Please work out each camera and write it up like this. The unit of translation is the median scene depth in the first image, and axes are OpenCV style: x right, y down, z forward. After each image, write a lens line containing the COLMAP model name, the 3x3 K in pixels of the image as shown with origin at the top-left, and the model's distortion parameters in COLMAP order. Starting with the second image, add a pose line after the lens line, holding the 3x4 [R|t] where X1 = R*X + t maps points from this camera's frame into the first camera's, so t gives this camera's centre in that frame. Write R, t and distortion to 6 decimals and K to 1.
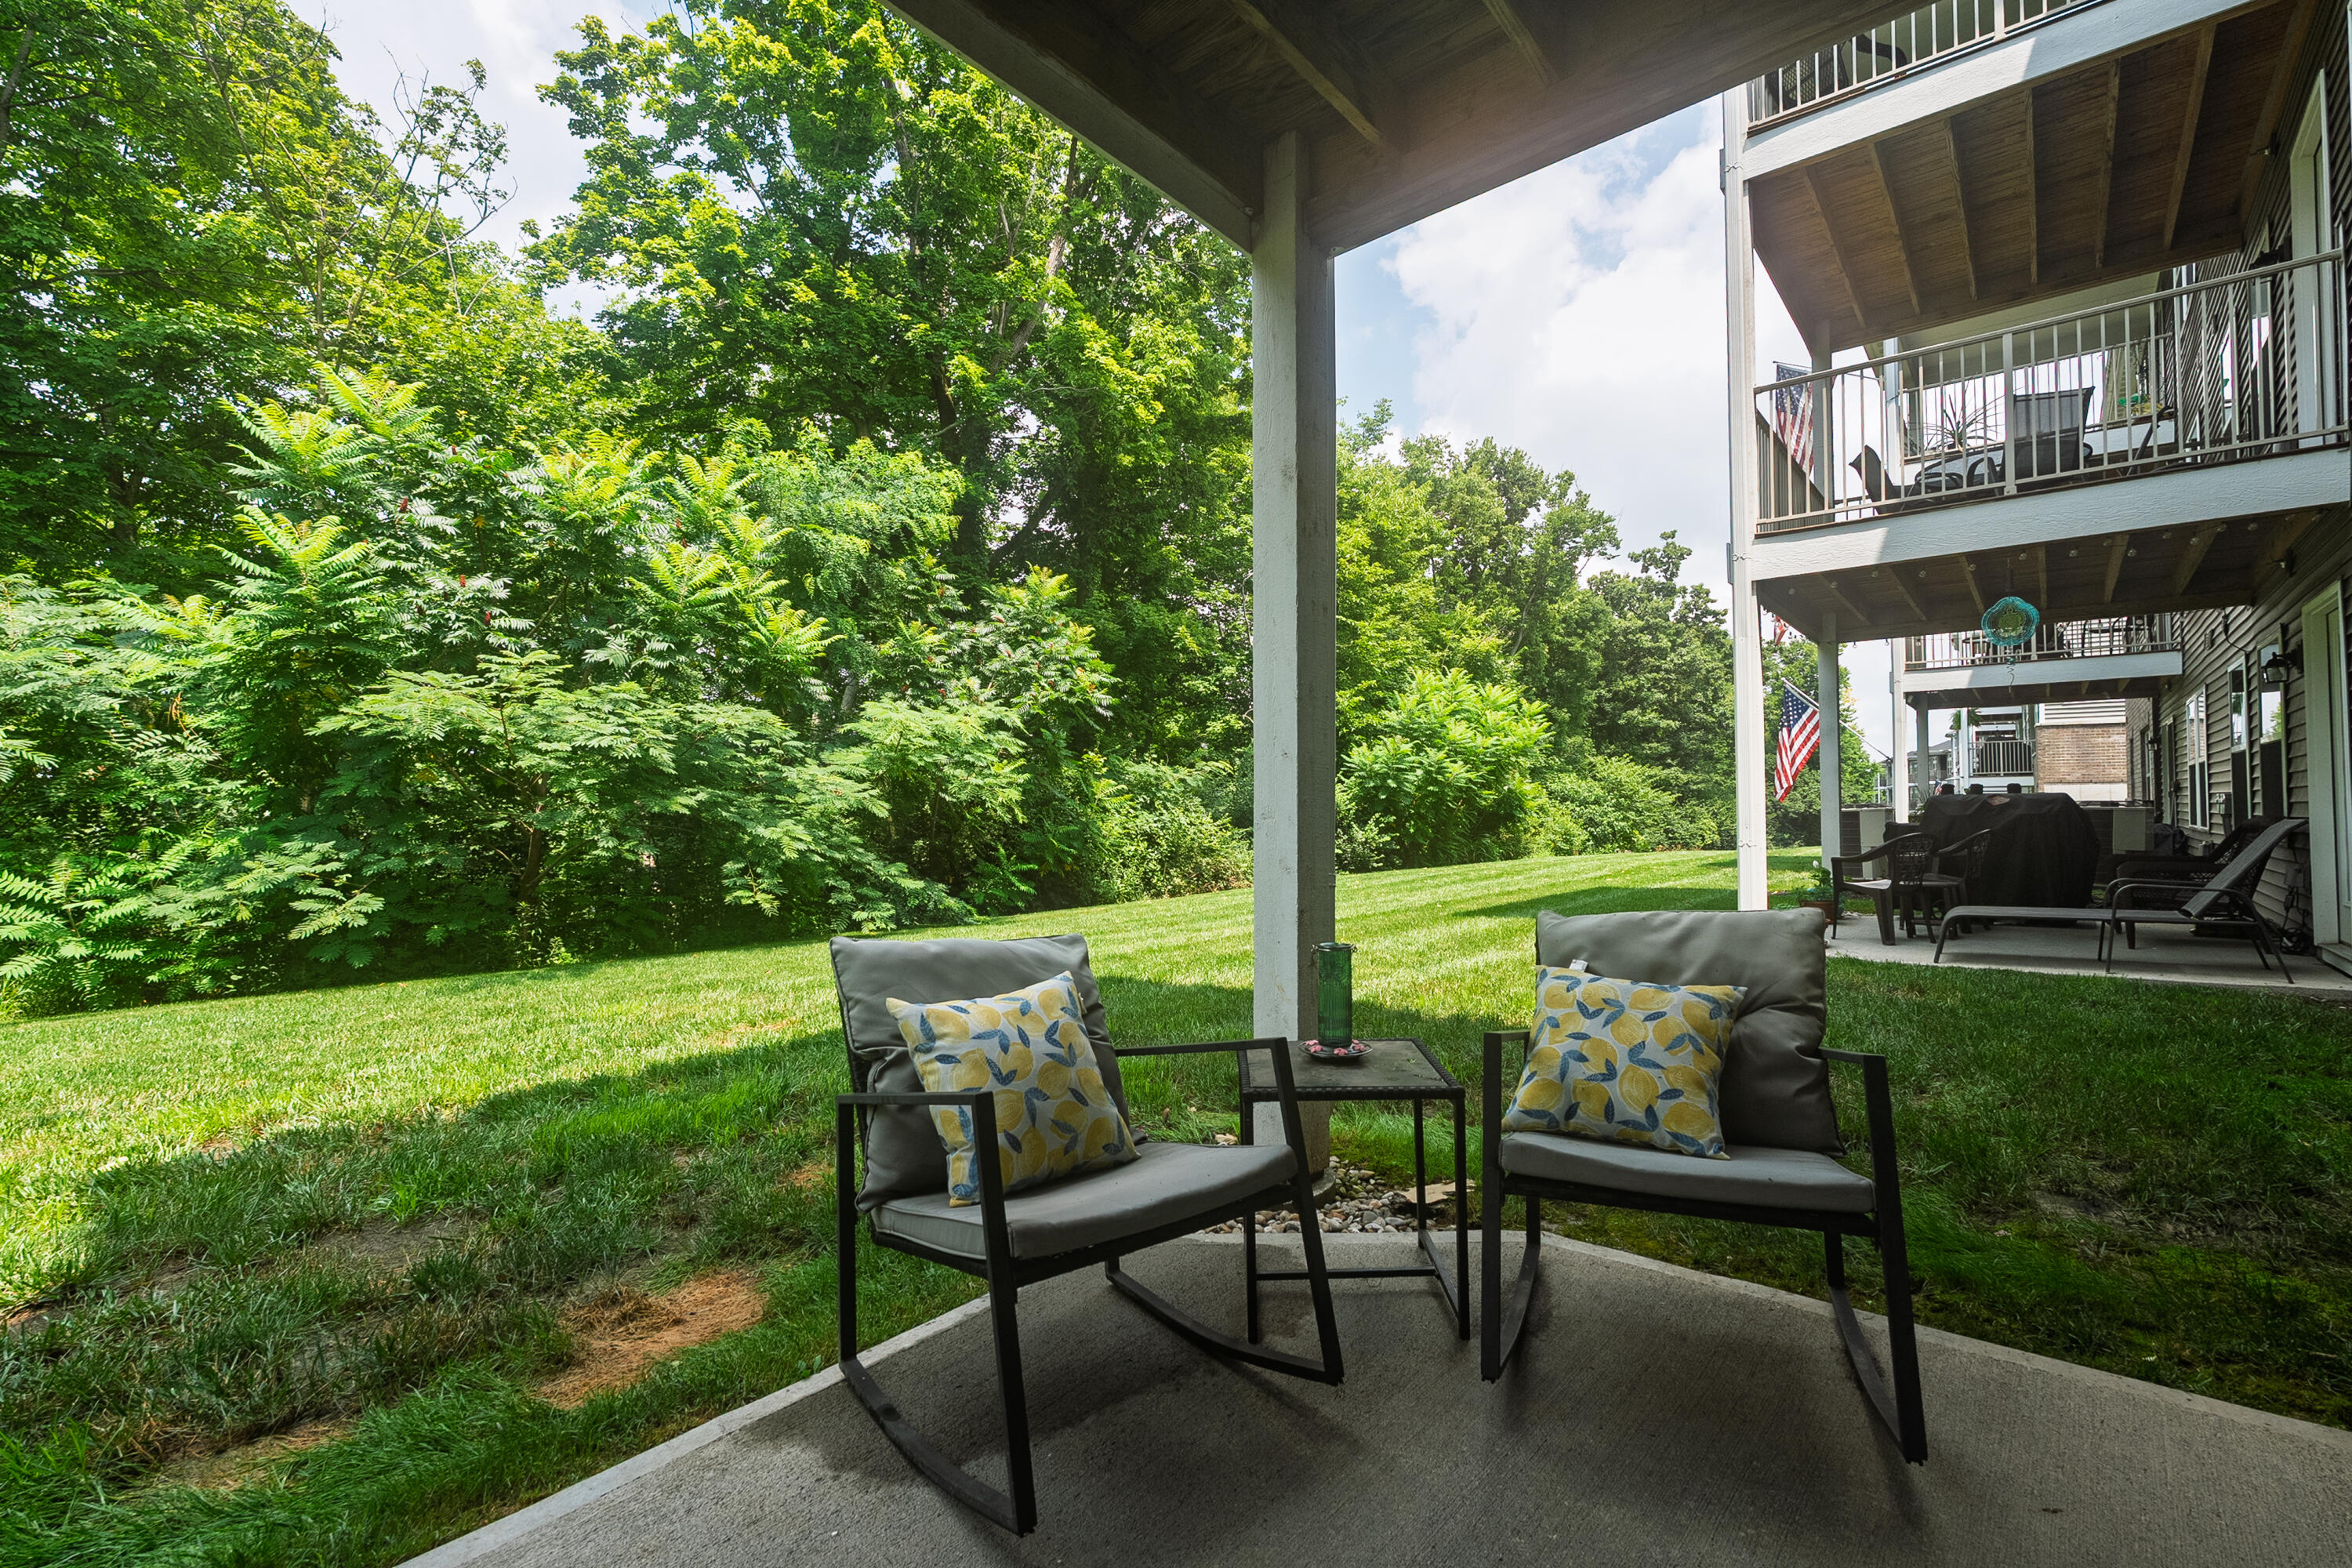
lens RADIAL K [[1022.3, 0, 1166.9], [0, 1022.3, 792.9], [0, 0, 1]] dist [-0.013841, 0.001509]
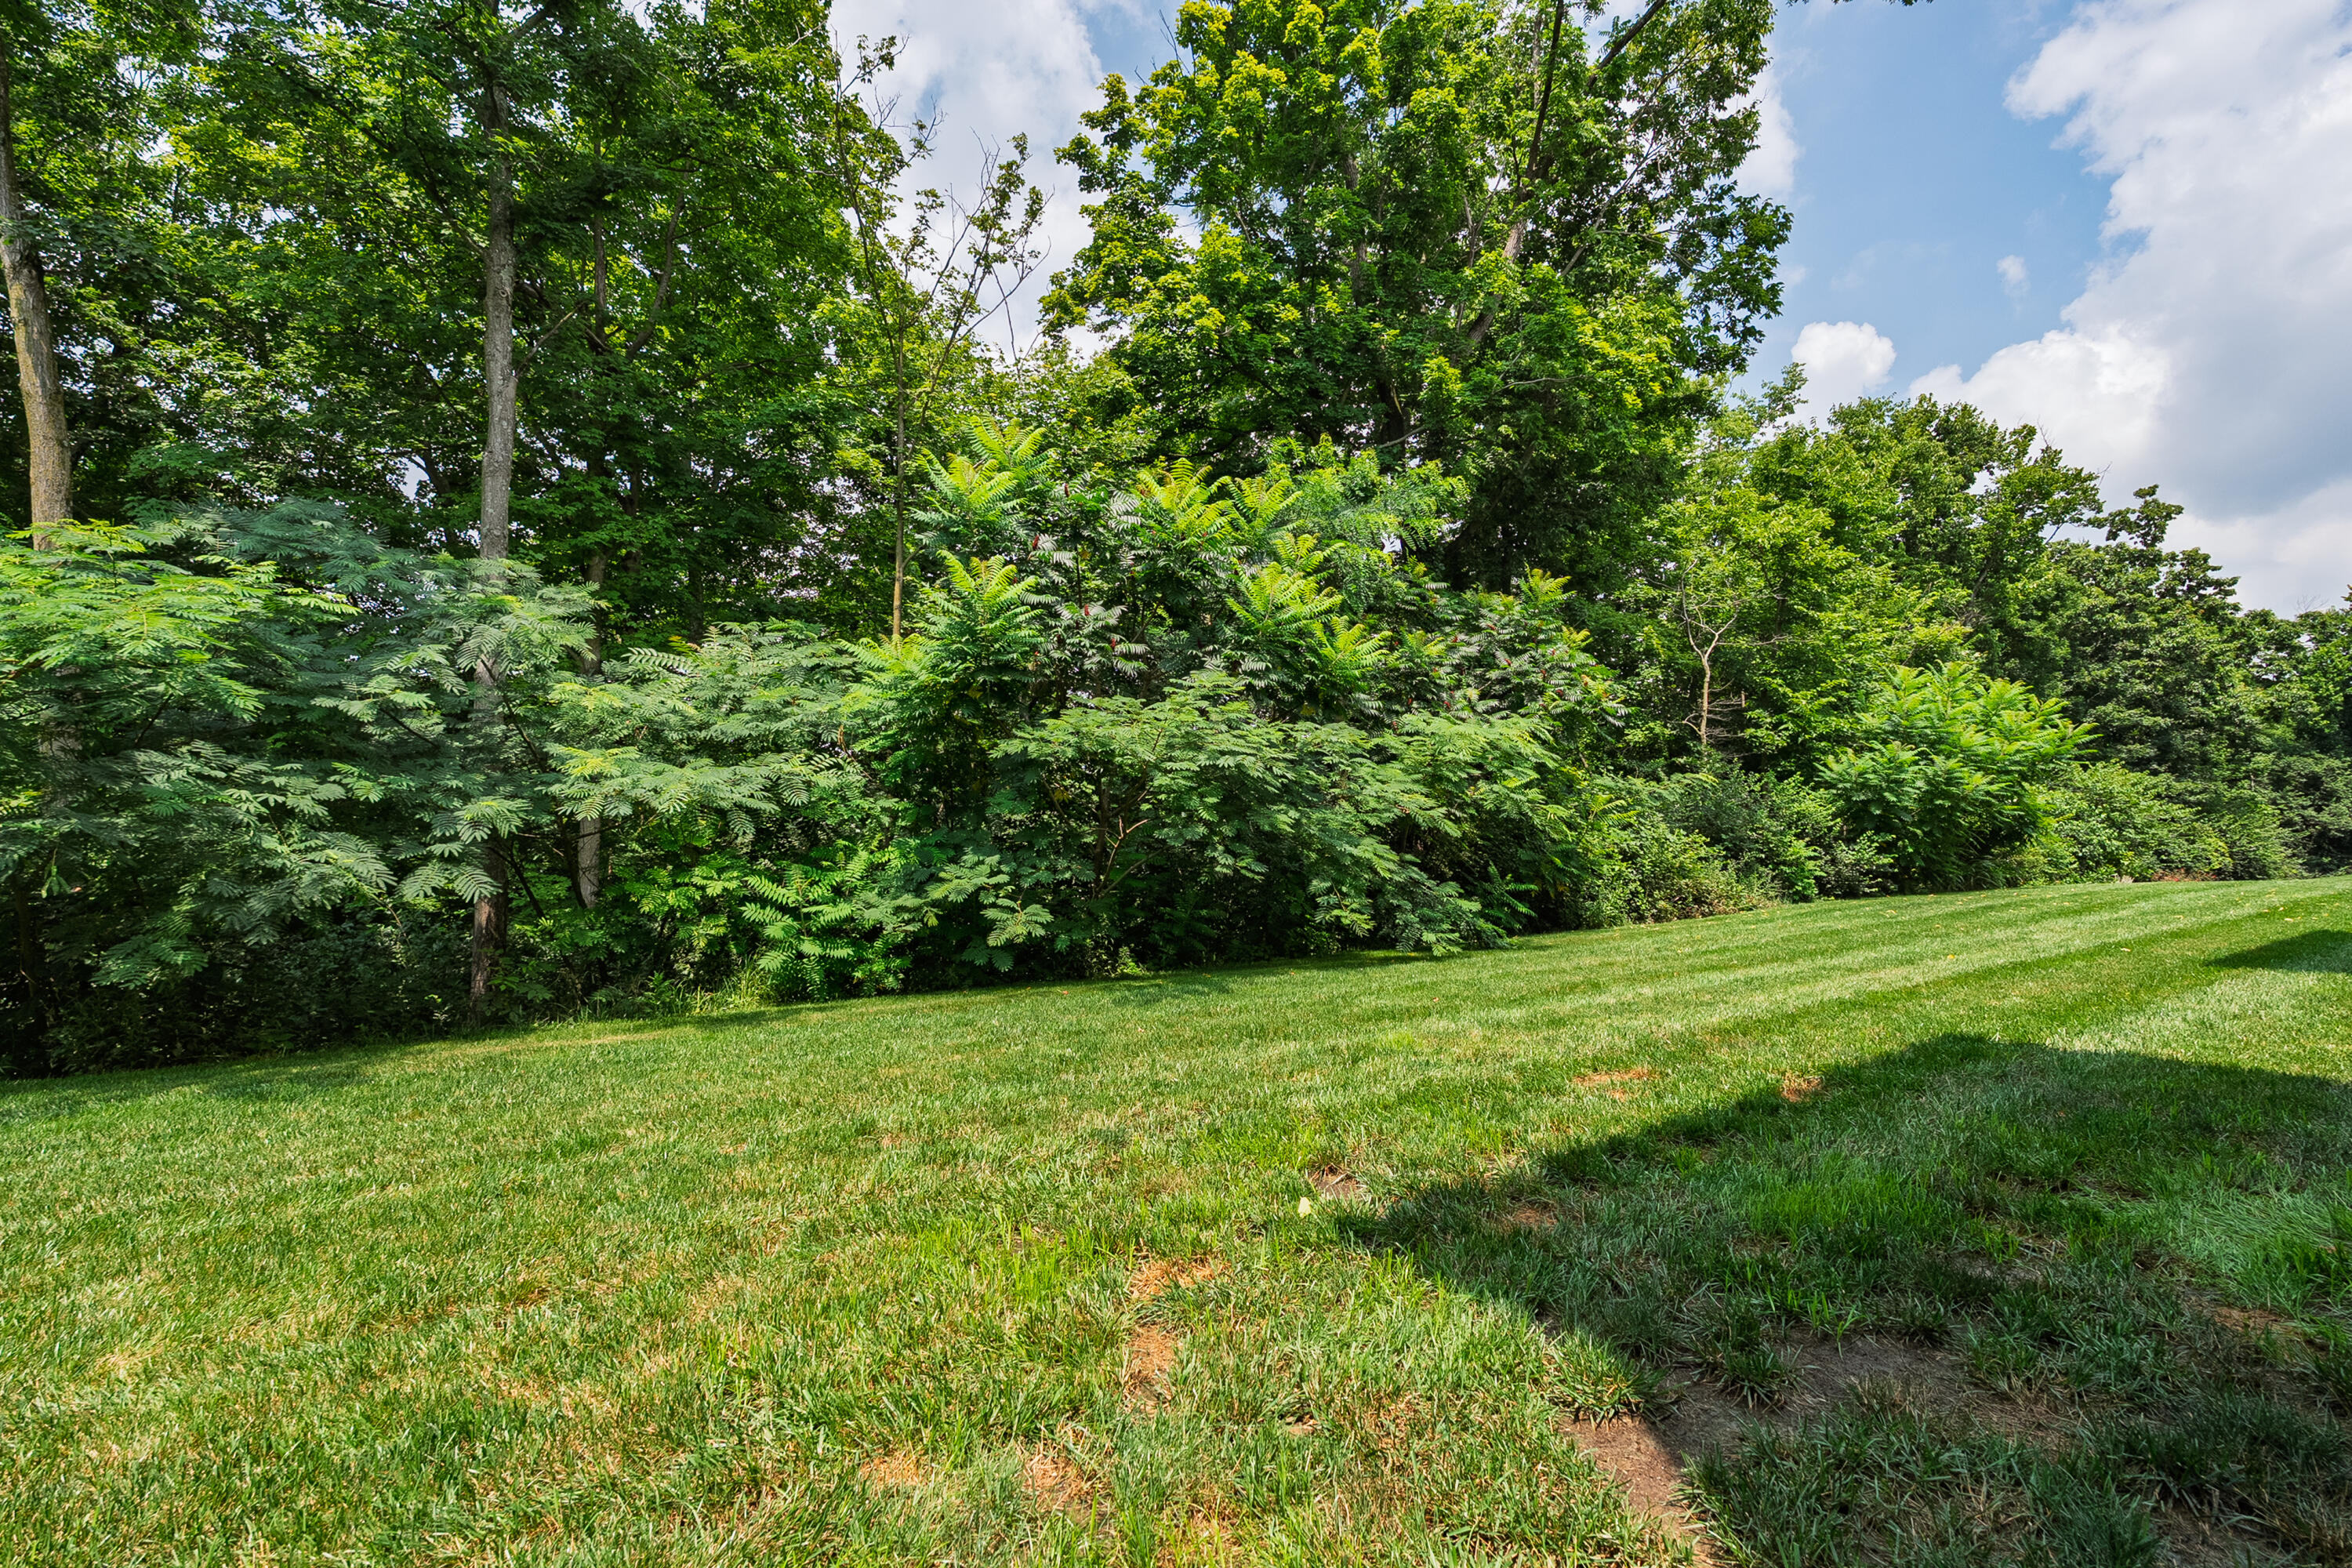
lens RADIAL K [[1022.3, 0, 1156.8], [0, 1022.3, 792.5], [0, 0, 1]] dist [-0.013841, 0.001509]
pose [[0.961233, -0.001634, -0.275733, -0.139700], [-0.001250, 0.999946, -0.010283, -0.003245], [0.275735, 0.010229, 0.961179, -0.001378]]
